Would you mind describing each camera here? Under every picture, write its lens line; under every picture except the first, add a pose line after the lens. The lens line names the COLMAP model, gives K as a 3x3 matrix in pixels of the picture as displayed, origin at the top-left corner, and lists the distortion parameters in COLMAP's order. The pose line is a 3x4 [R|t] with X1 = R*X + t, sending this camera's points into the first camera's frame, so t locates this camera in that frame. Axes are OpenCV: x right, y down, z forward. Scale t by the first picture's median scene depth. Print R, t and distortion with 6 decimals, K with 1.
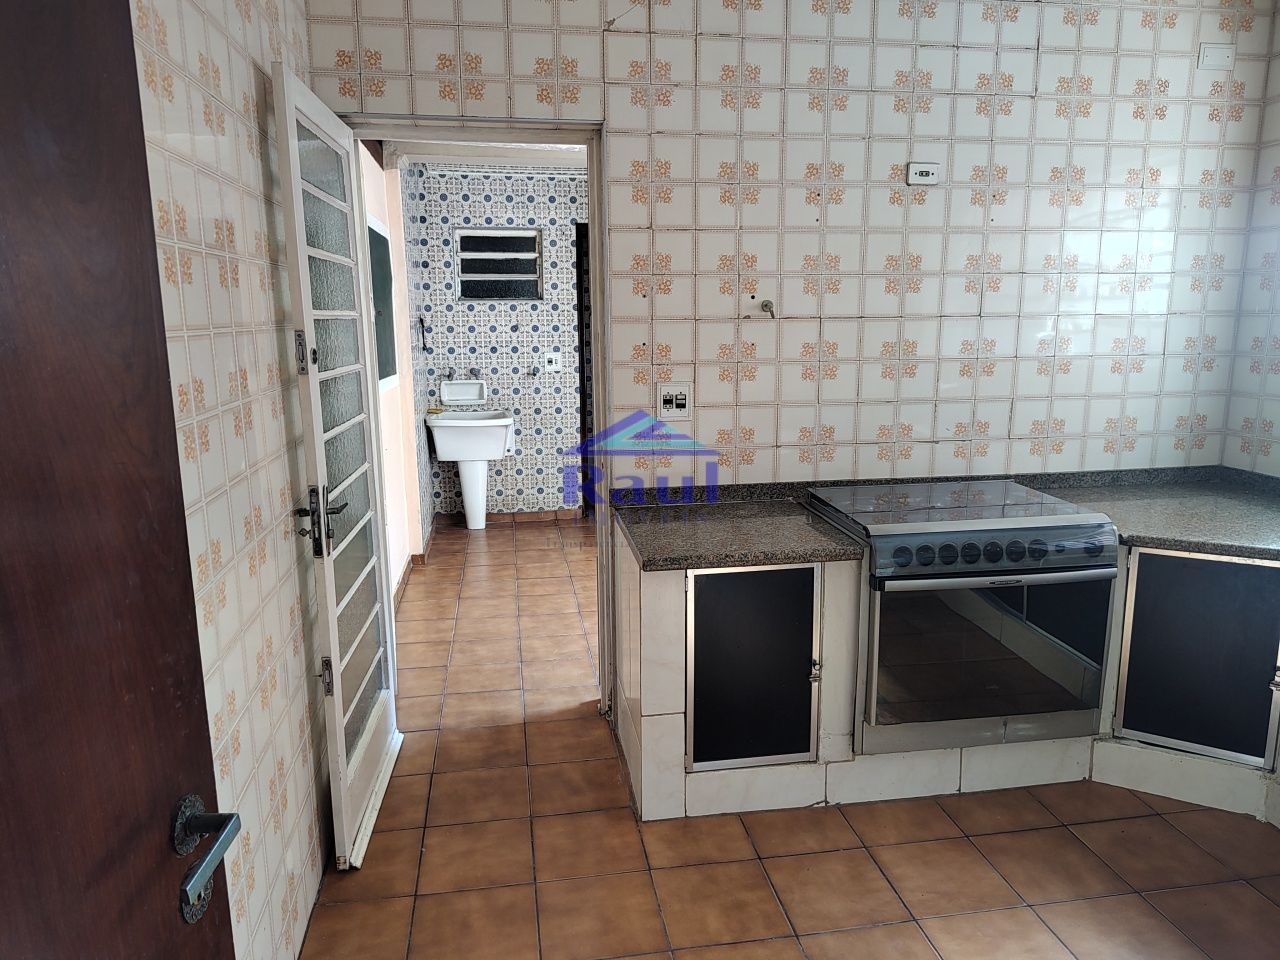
lens RADIAL K [[879.4, 0, 635.3], [0, 879.4, 481.8], [0, 0, 1]] dist [0.032538, -0.048683]
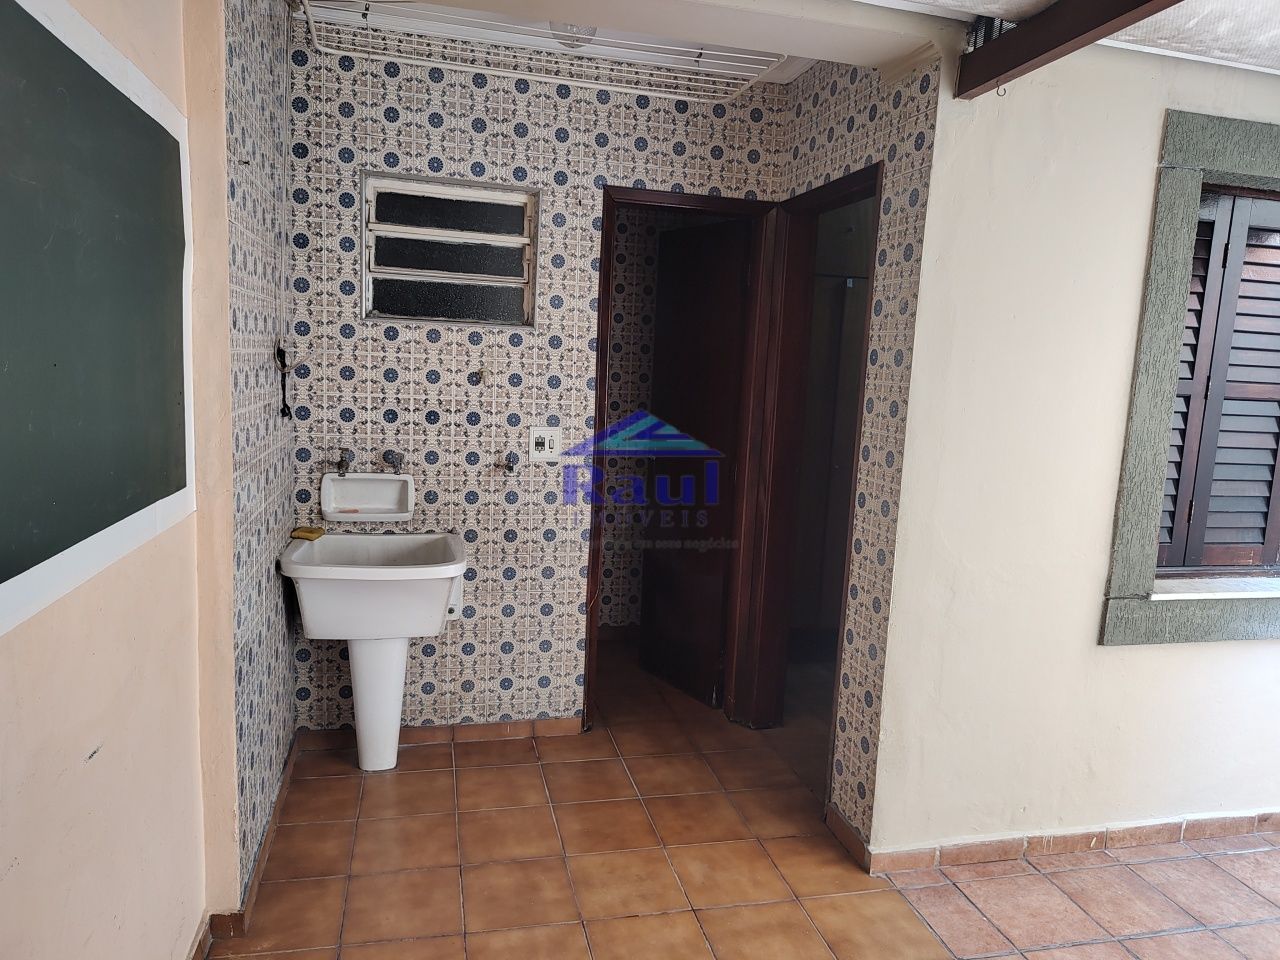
lens RADIAL K [[879.4, 0, 634.1], [0, 879.4, 486.6], [0, 0, 1]] dist [0.032538, -0.048683]
pose [[0.995035, 0.044061, 0.089238, -0.225598], [-0.040180, 0.998186, -0.044834, -0.234584], [-0.091052, 0.041026, 0.995001, 1.236180]]
